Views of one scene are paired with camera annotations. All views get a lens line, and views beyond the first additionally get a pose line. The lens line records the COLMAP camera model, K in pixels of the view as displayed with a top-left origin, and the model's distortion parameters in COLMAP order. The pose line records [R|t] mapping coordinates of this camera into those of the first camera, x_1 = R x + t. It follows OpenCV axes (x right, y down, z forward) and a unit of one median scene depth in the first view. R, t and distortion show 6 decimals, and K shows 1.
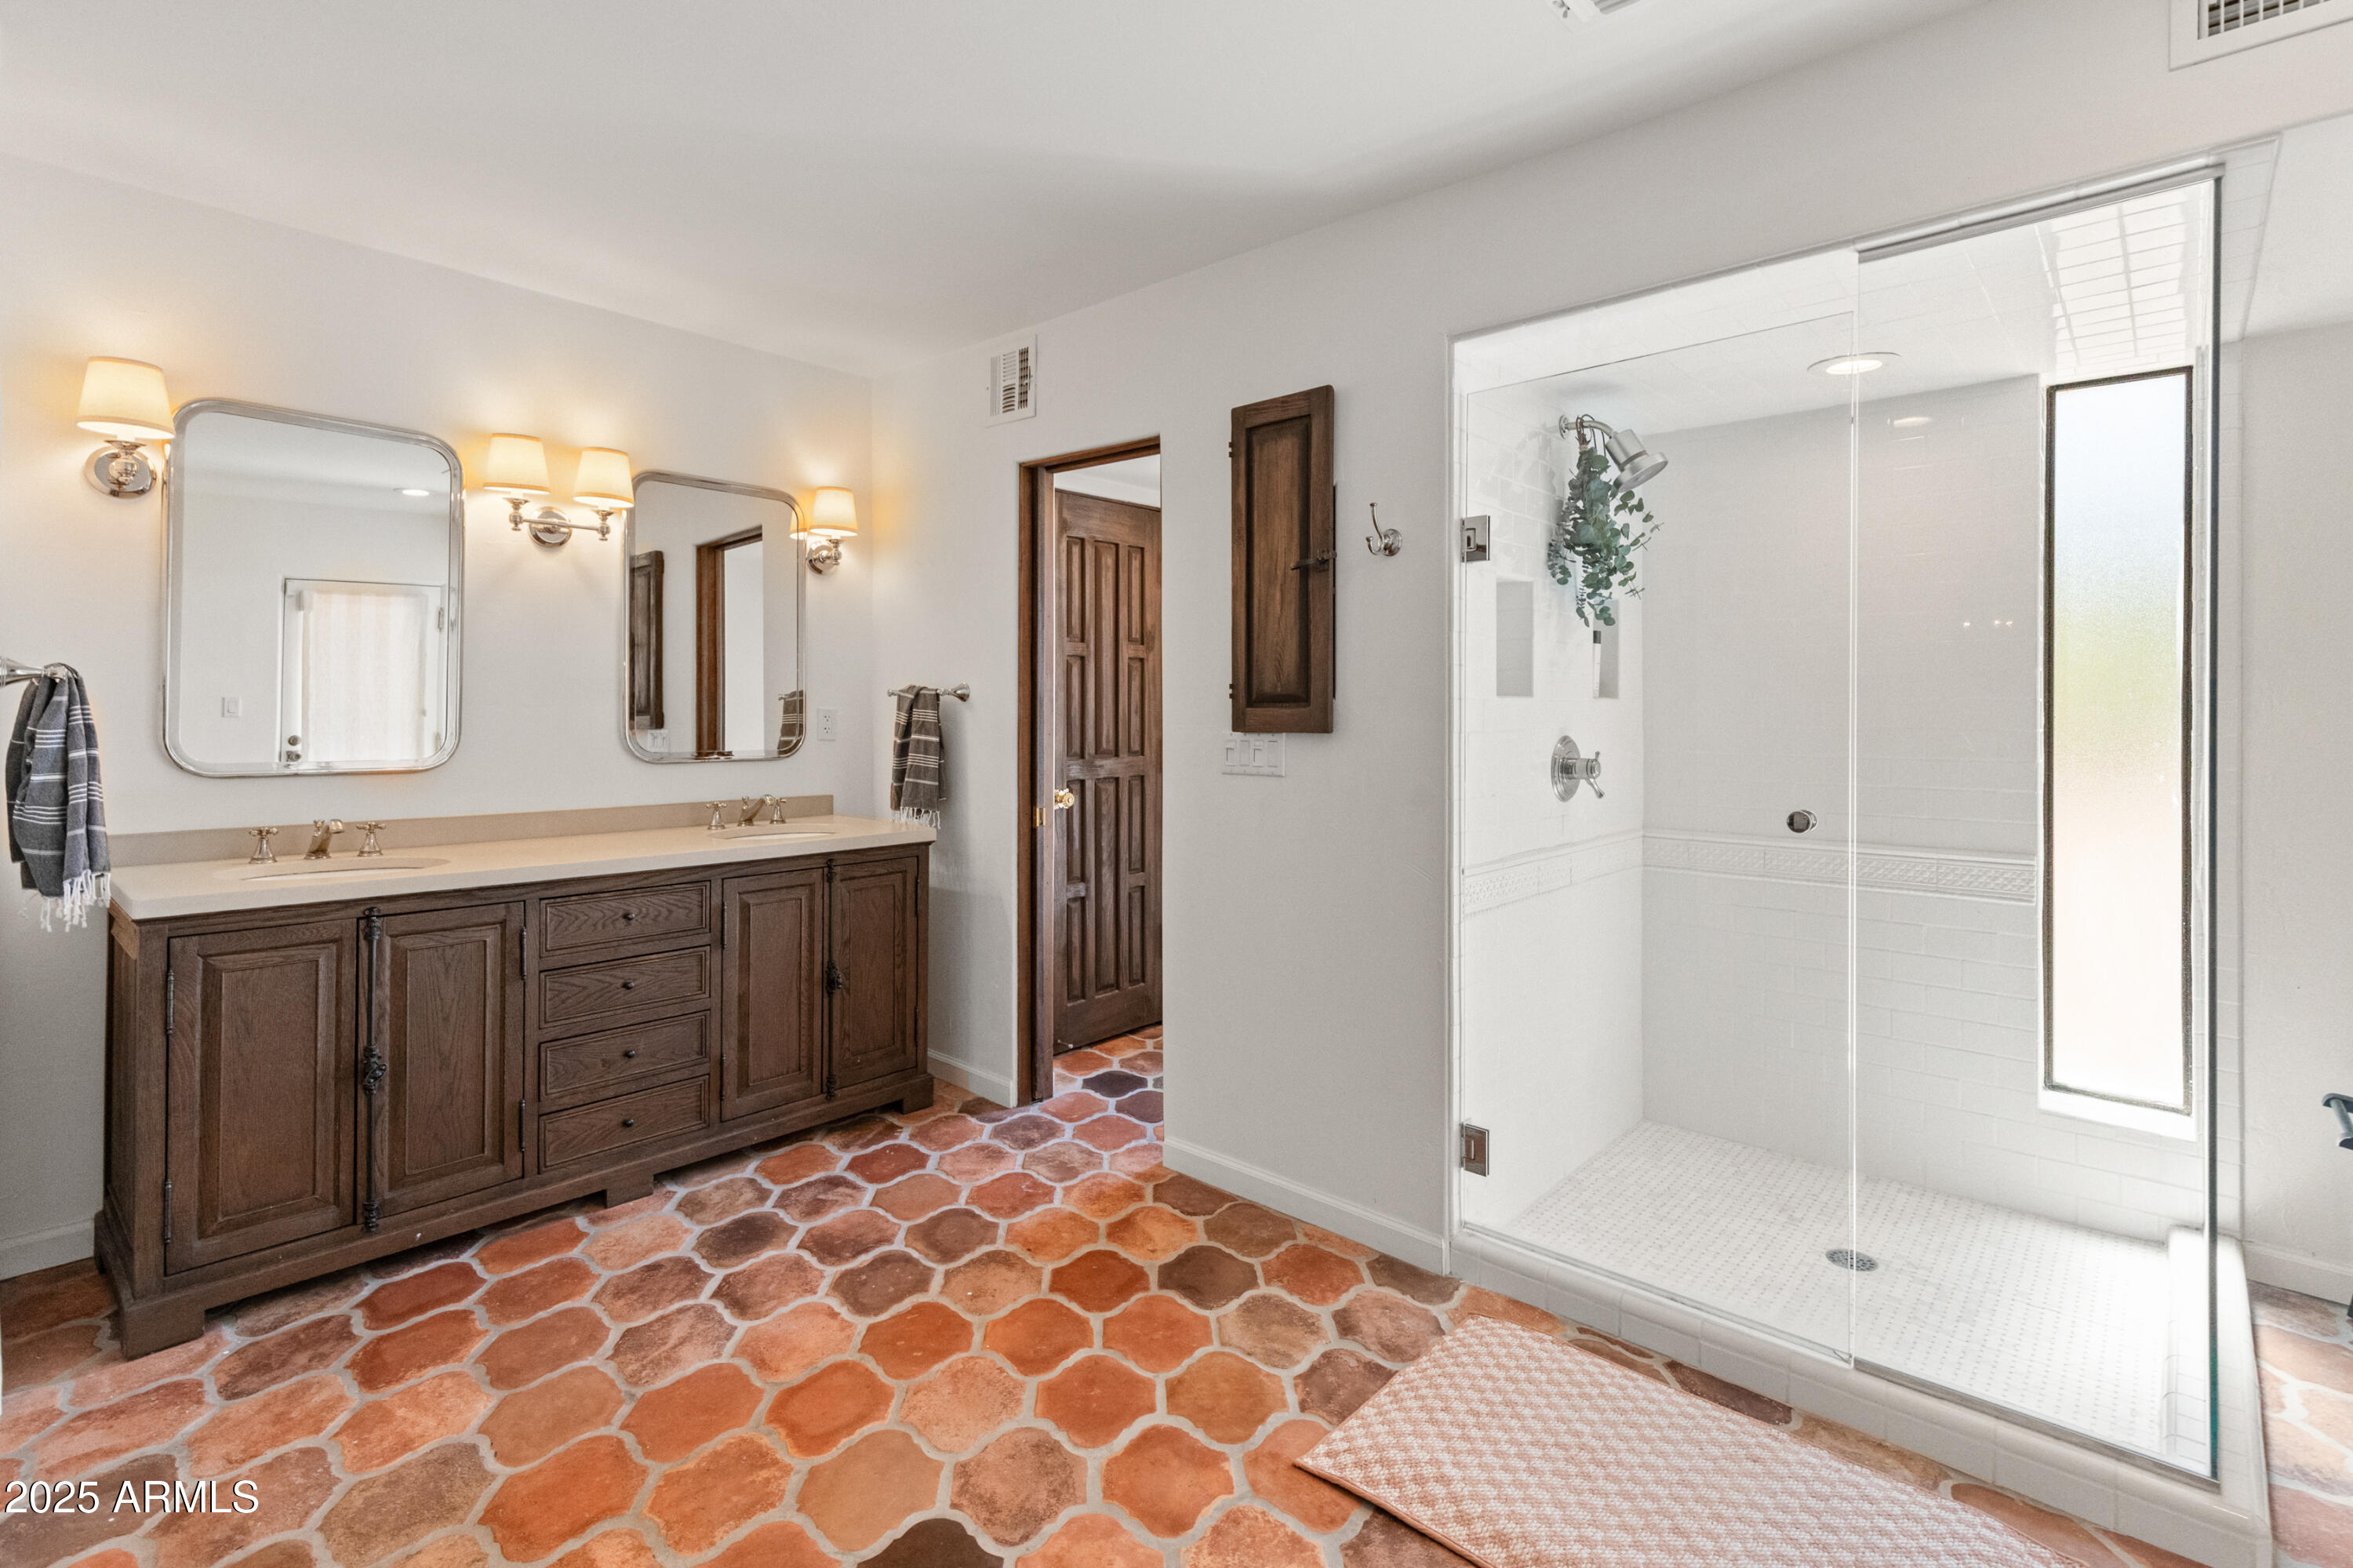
lens RADIAL K [[1093.4, 0, 1153.9], [0, 1093.4, 709.8], [0, 0, 1]] dist [0.005217, -0.001544]
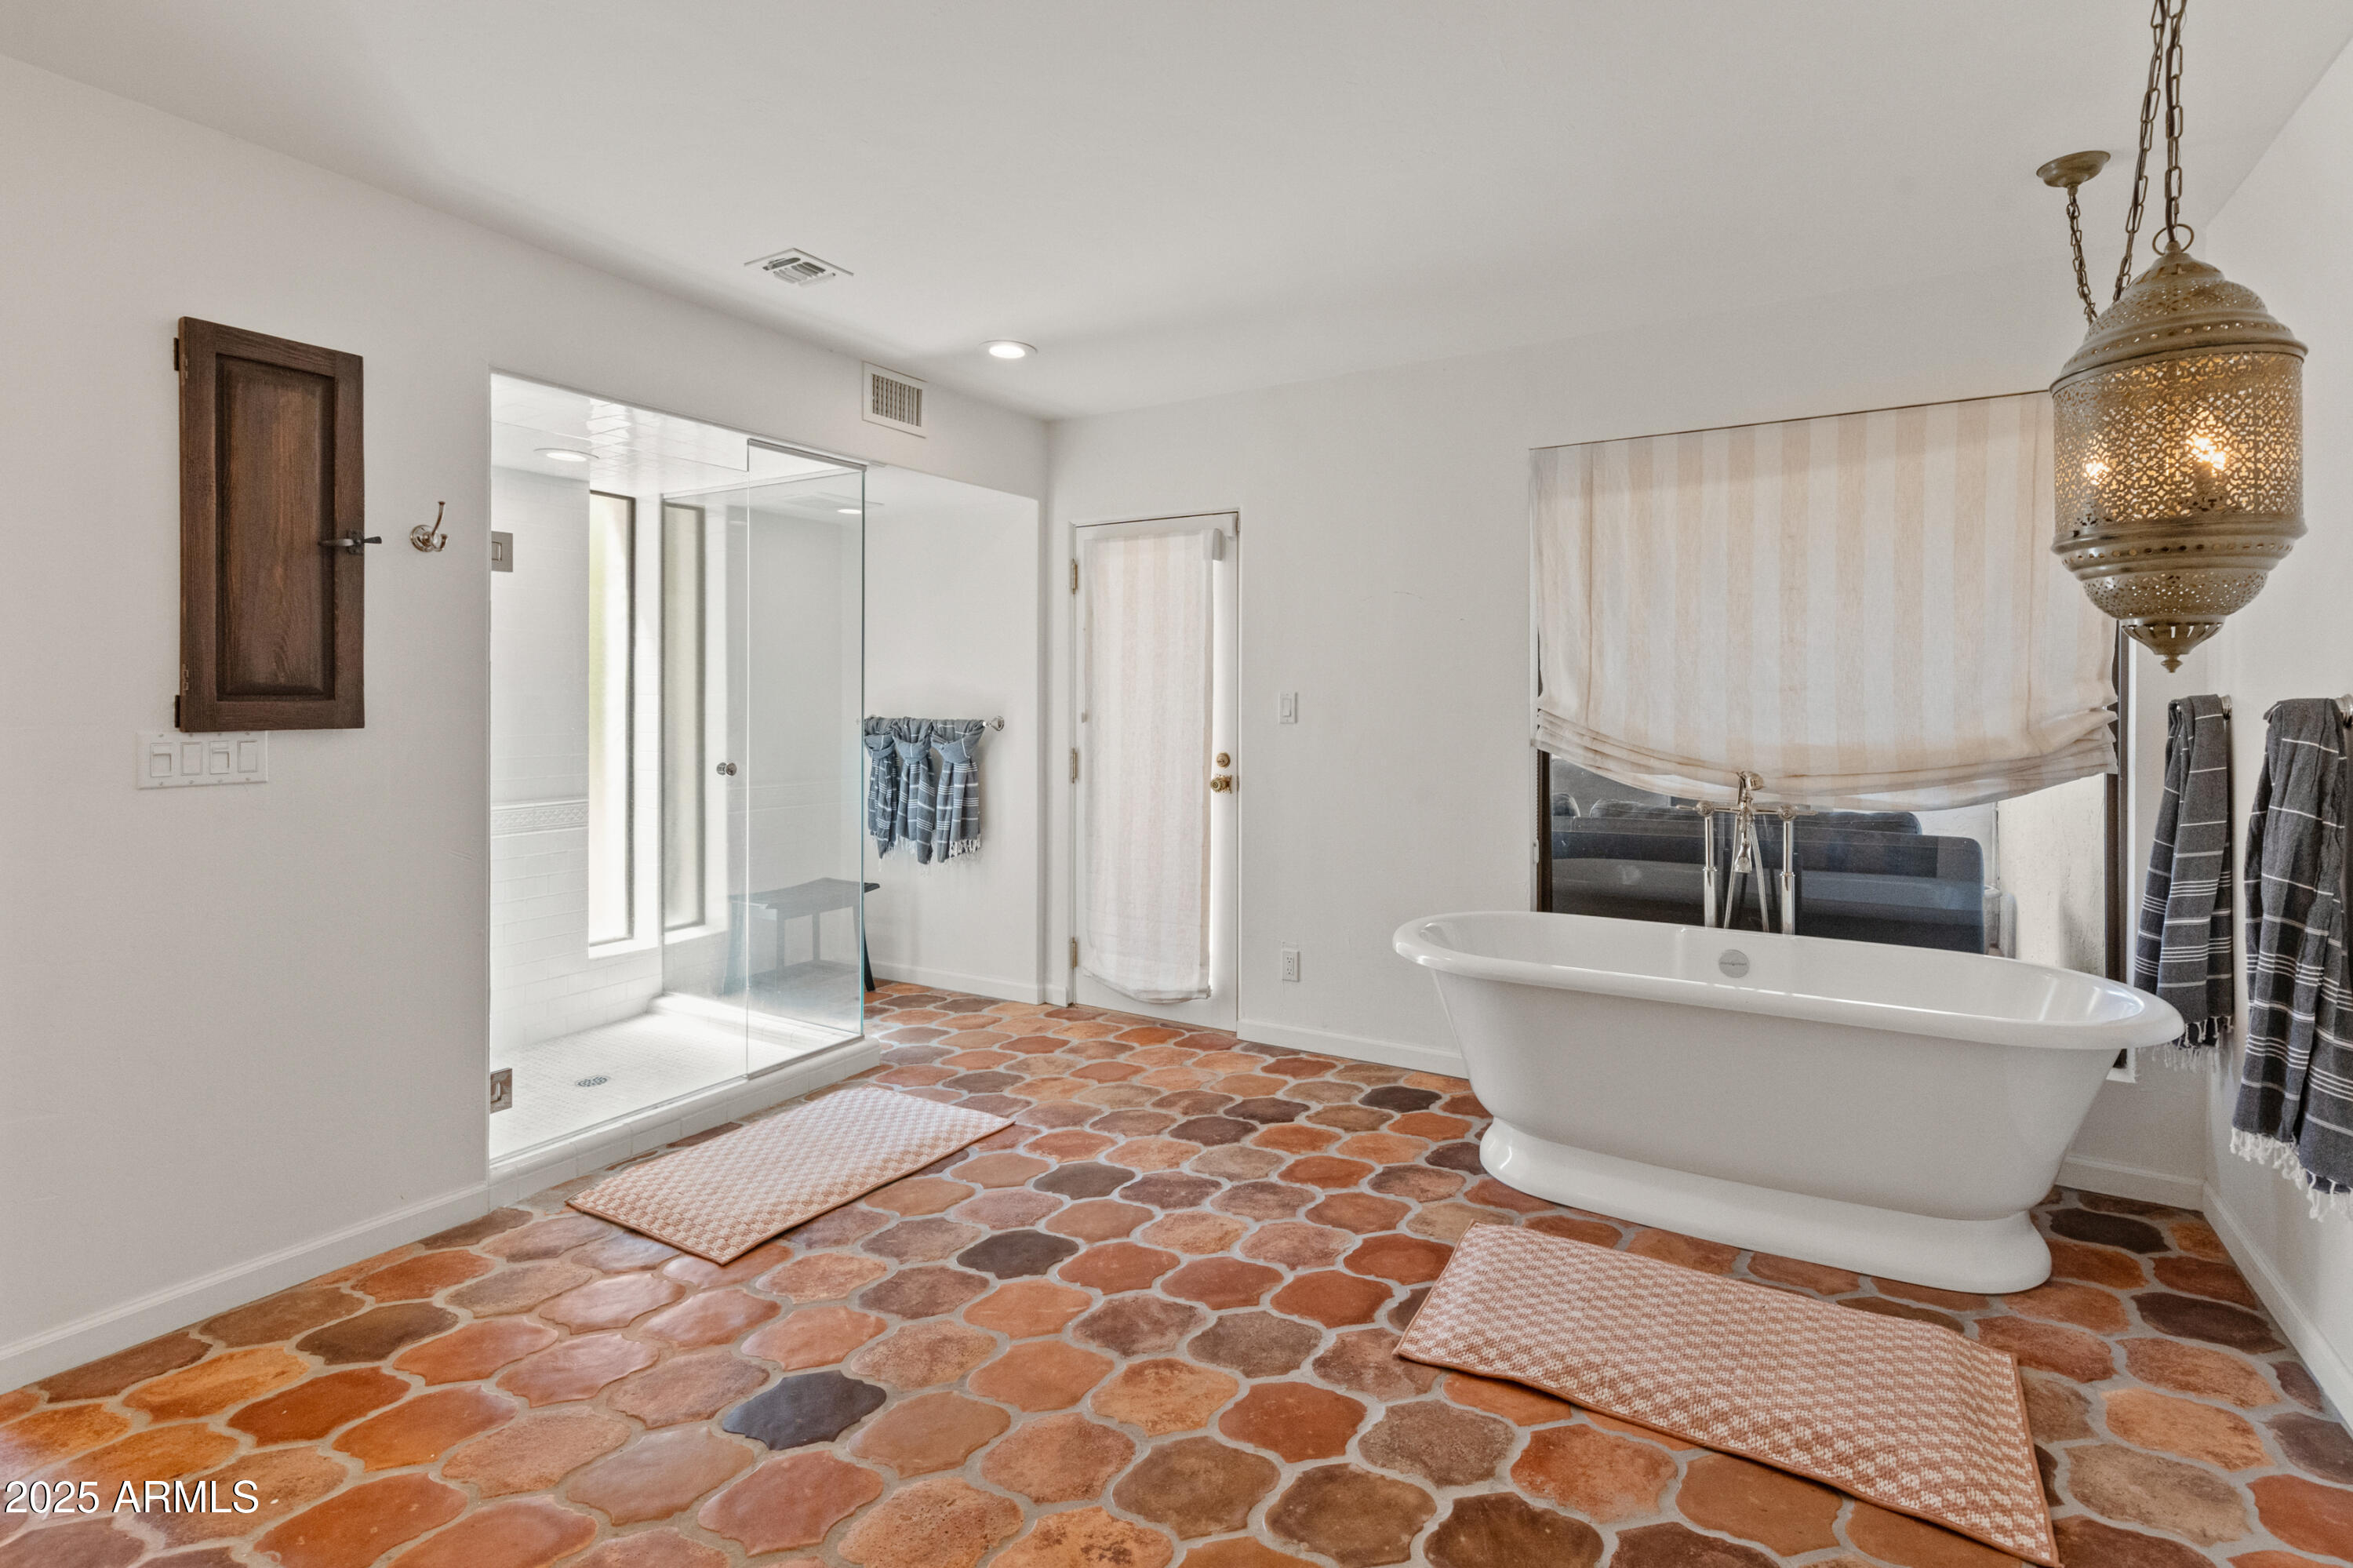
lens RADIAL K [[1093.4, 0, 1193.8], [0, 1093.4, 698.4], [0, 0, 1]] dist [0.005217, -0.001544]
pose [[-0.193375, -0.000671, 0.981125, -0.922676], [0.001826, 0.999998, 0.001043, -0.003549], [-0.981123, 0.001993, -0.193373, 0.493238]]
